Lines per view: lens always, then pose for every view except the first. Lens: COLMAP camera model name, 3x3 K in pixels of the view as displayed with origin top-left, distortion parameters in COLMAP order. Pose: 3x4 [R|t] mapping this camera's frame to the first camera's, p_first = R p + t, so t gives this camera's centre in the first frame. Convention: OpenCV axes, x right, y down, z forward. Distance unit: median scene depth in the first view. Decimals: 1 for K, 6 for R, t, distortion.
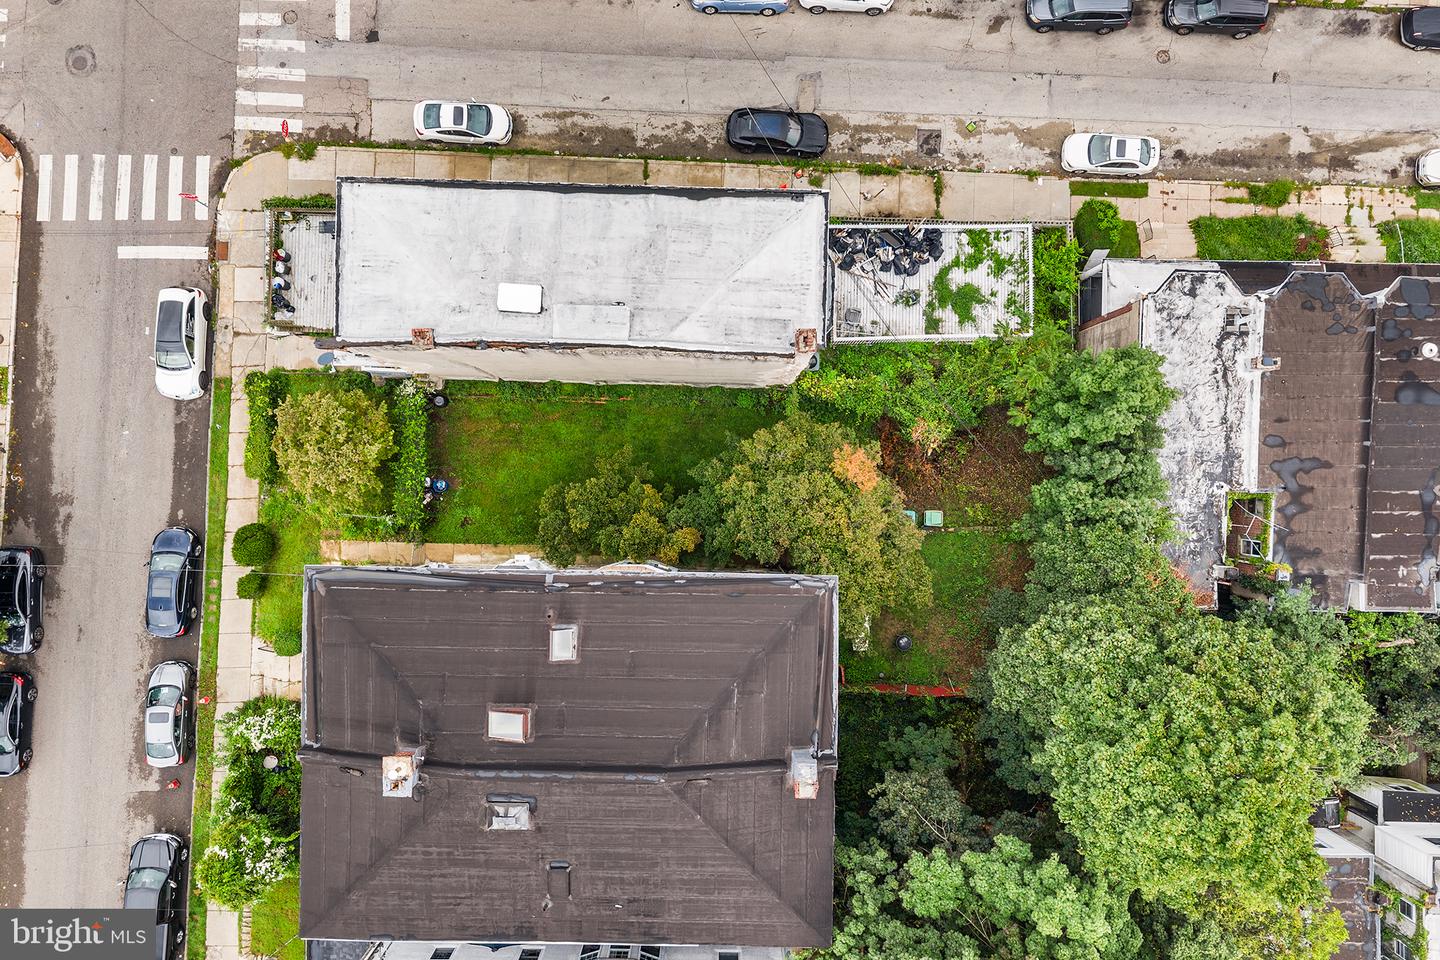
lens RADIAL K [[951.2, 0, 719.8], [0, 951.2, 478.0], [0, 0, 1]] dist [0.026995, -0.030465]
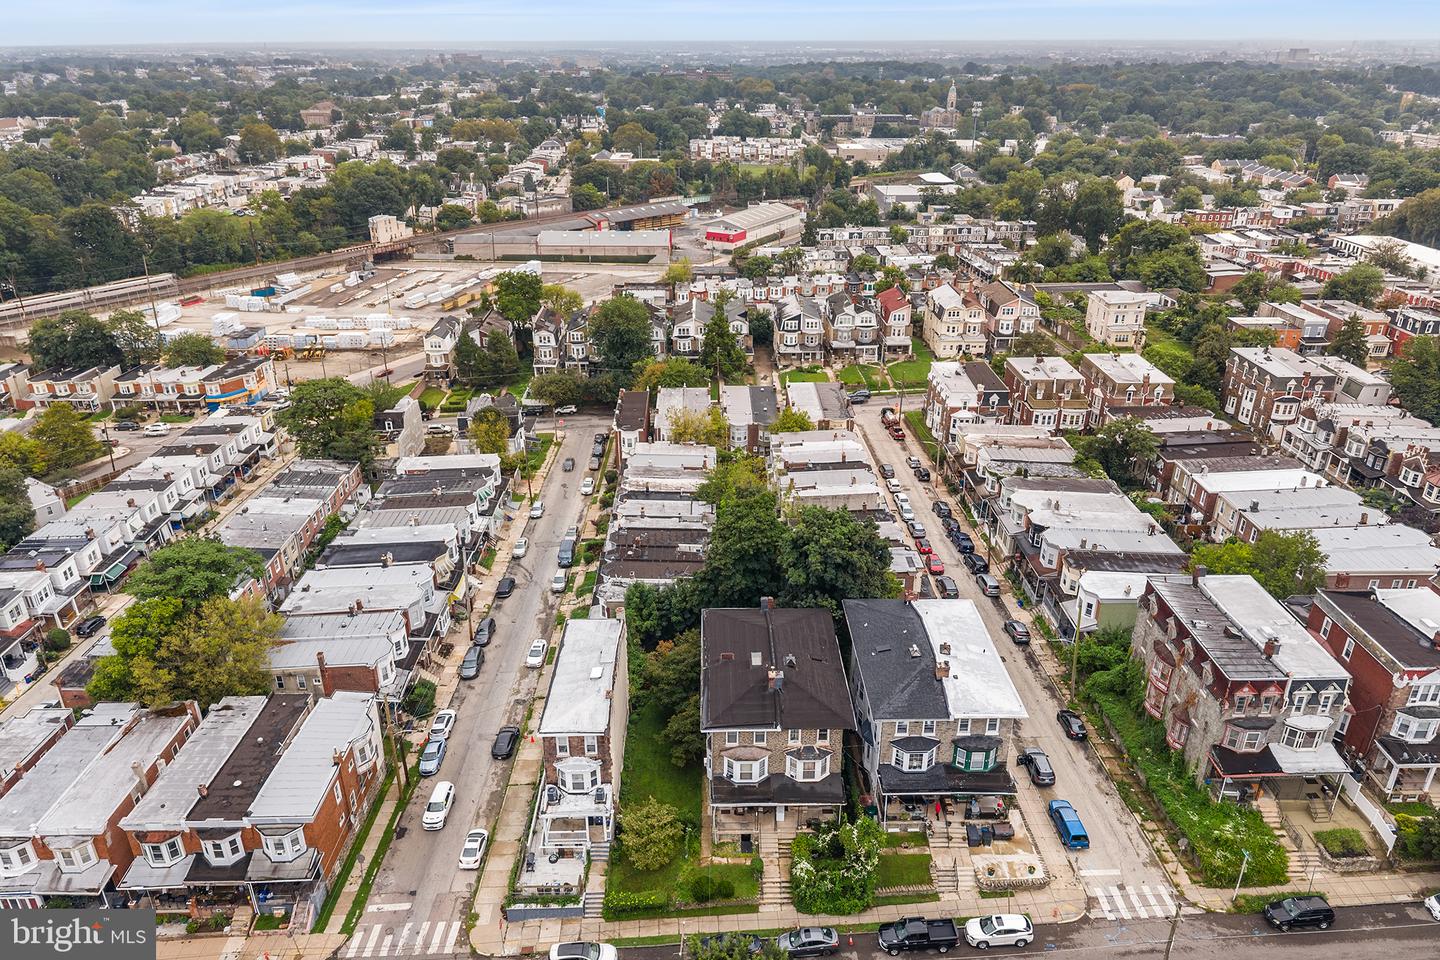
lens RADIAL K [[951.2, 0, 699.1], [0, 951.2, 489.0], [0, 0, 1]] dist [0.026995, -0.030465]
pose [[-0.015482, -0.427895, 0.903696, -1.649755], [0.999706, -0.023516, 0.005993, 0.063905], [0.018687, 0.903523, 0.428133, -0.398888]]
